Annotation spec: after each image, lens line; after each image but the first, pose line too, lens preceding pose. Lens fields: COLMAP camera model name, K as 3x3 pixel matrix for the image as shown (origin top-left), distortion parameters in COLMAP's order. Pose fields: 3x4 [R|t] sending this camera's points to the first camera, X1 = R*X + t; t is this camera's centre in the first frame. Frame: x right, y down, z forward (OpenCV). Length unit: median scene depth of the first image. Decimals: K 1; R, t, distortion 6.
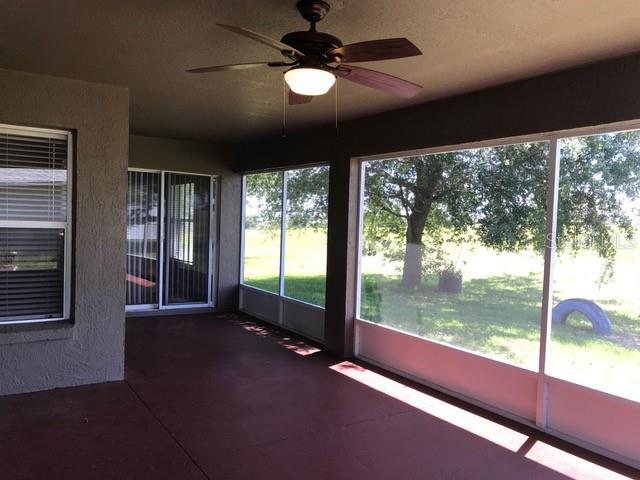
lens RADIAL K [[526.4, 0, 320.0], [0, 526.4, 240.0], [0, 0, 1]] dist [0.074545, -0.095485]
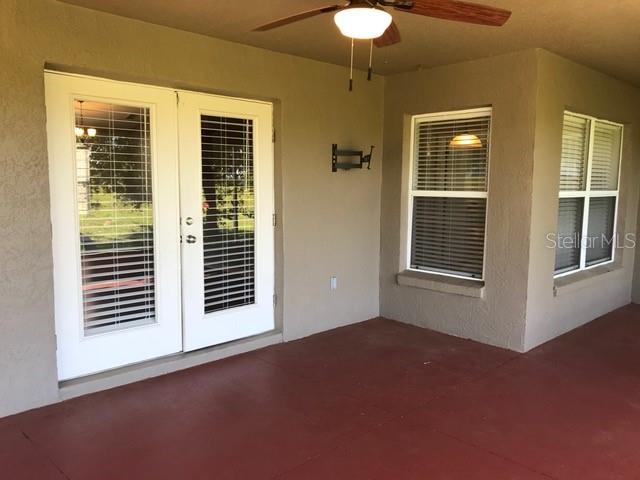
lens RADIAL K [[526.4, 0, 320.0], [0, 526.4, 240.0], [0, 0, 1]] dist [0.074545, -0.095485]
pose [[0.189156, 0.080652, -0.978629, 1.256958], [-0.042002, 0.996374, 0.073996, -0.005875], [0.981048, 0.027108, 0.191857, 1.106048]]
